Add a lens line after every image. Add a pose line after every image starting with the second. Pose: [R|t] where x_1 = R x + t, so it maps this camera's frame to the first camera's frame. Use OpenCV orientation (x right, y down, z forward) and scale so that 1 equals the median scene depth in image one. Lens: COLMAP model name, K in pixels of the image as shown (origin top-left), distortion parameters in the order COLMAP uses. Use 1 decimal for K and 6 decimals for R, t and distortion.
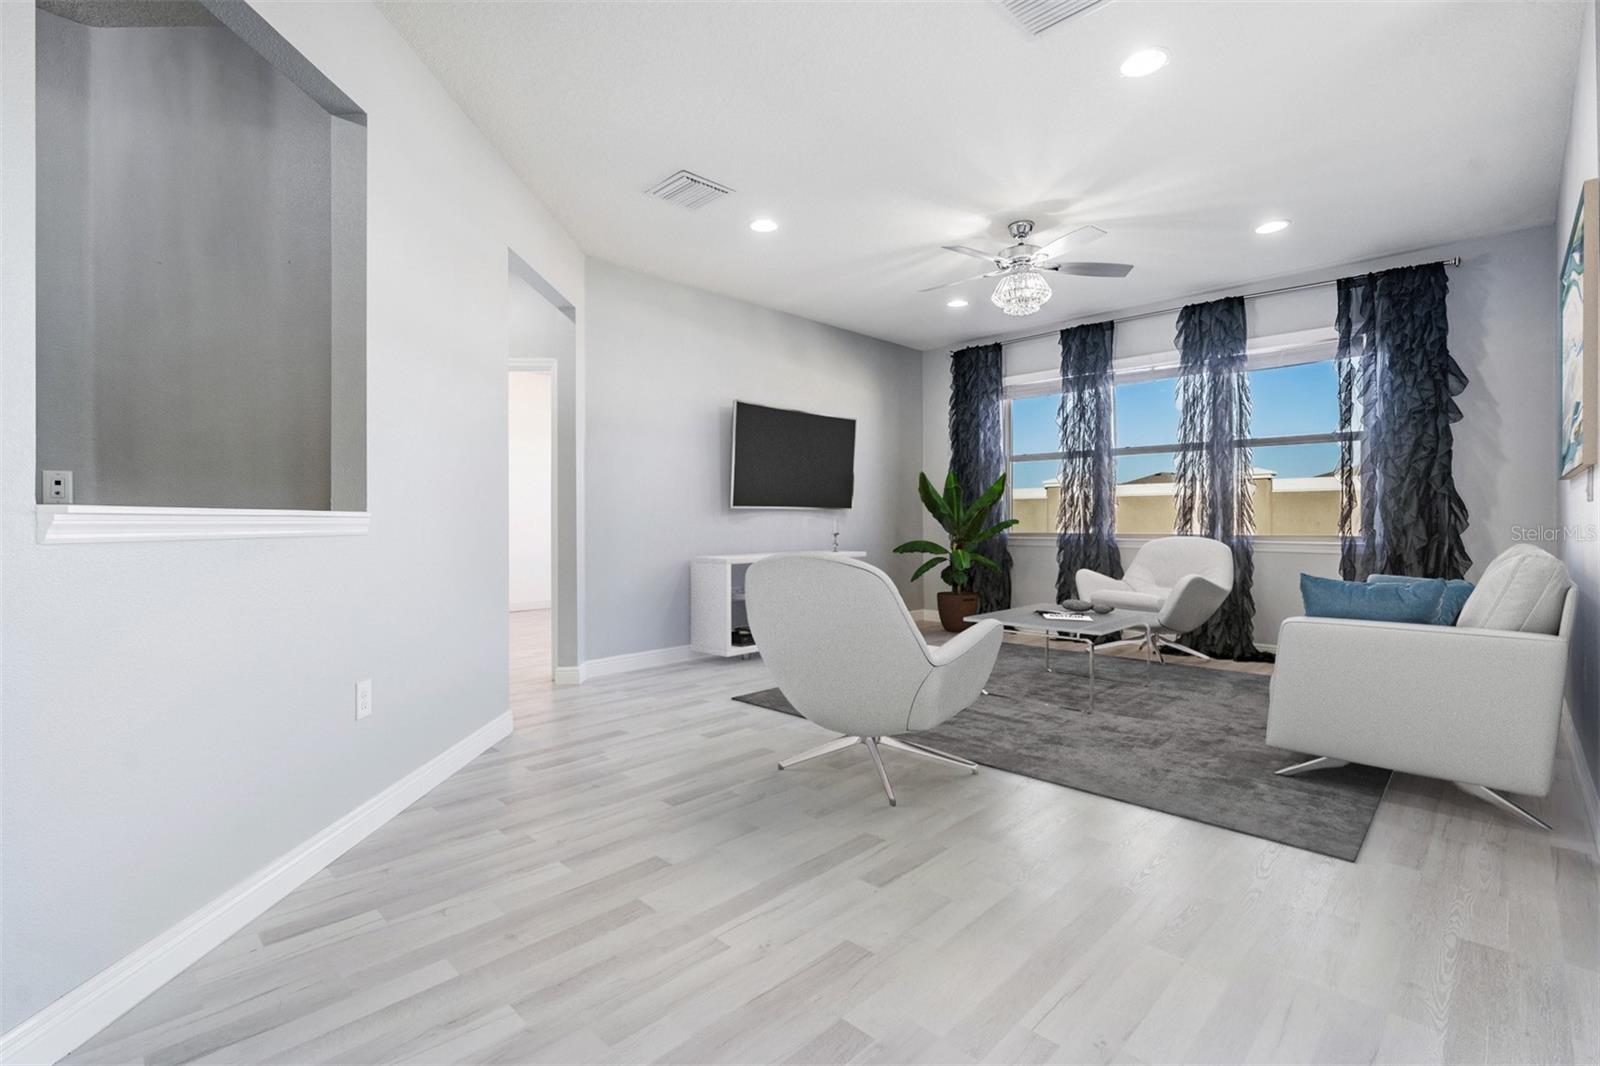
lens RADIAL K [[721.2, 0, 814.1], [0, 721.2, 518.4], [0, 0, 1]] dist [-0.005944, 0.000423]
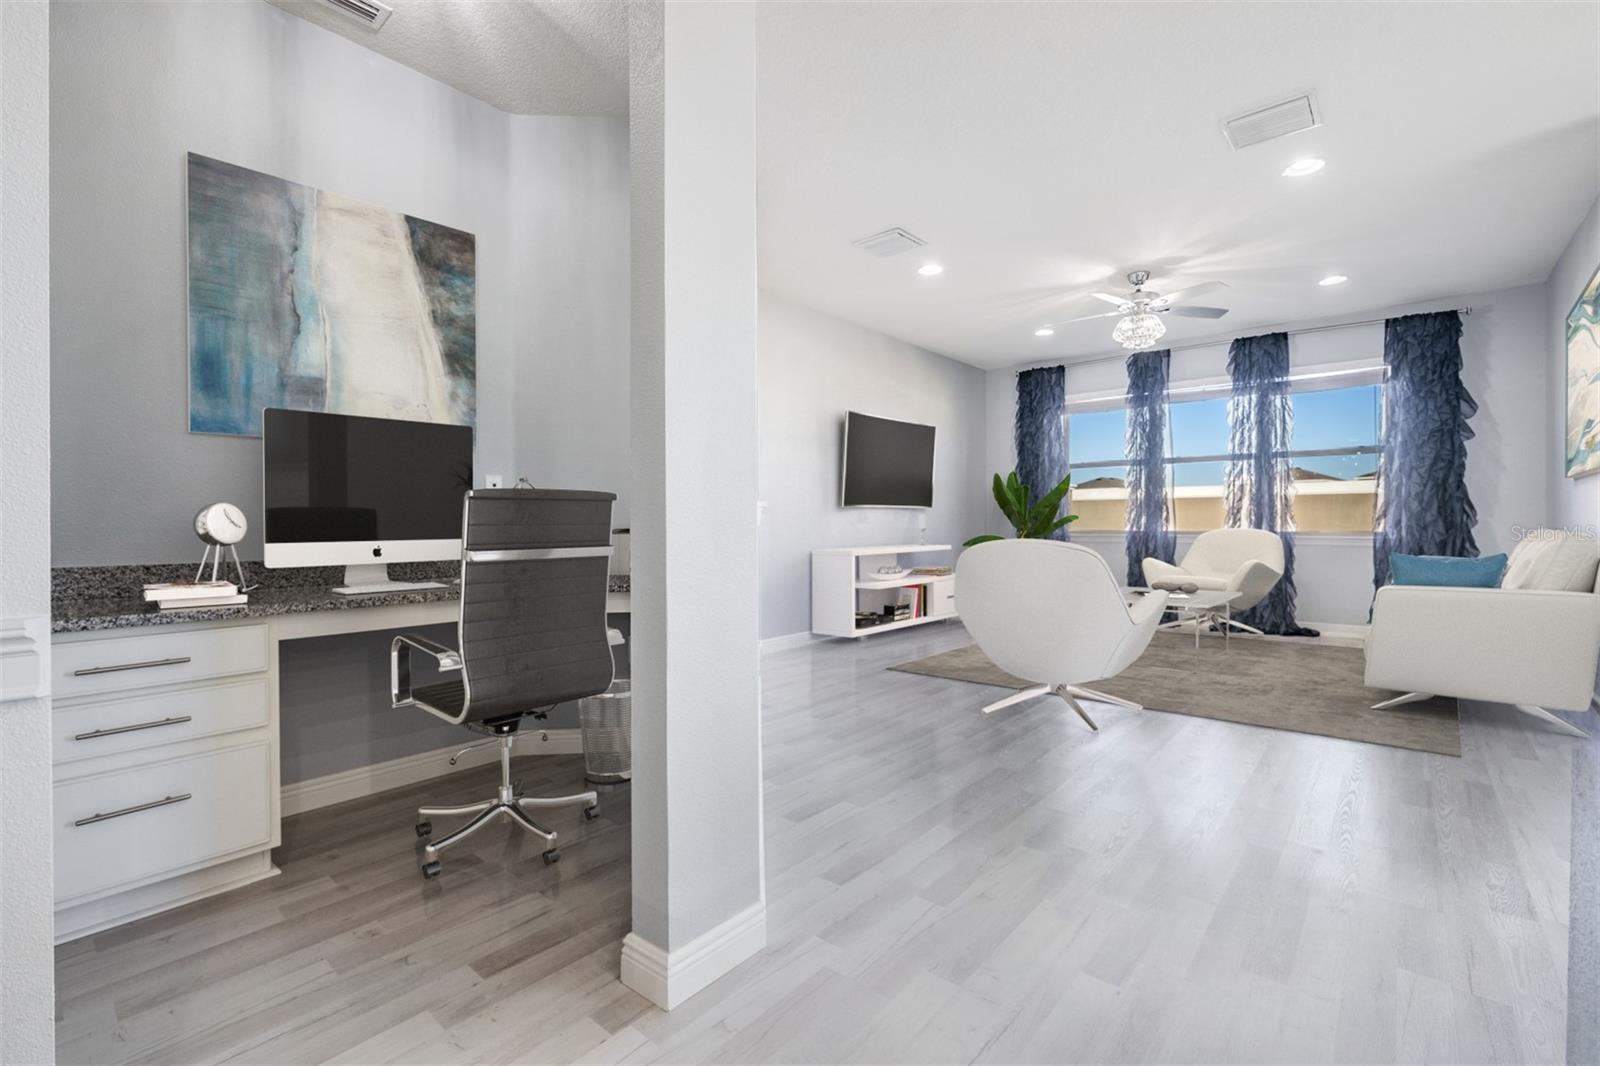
lens RADIAL K [[721.2, 0, 792.5], [0, 721.2, 522.7], [0, 0, 1]] dist [-0.005944, 0.000423]
pose [[0.998093, 0.003797, 0.061611, -0.324530], [-0.003509, 0.999982, -0.004785, 0.019066], [-0.061629, 0.004560, 0.998089, -0.156739]]
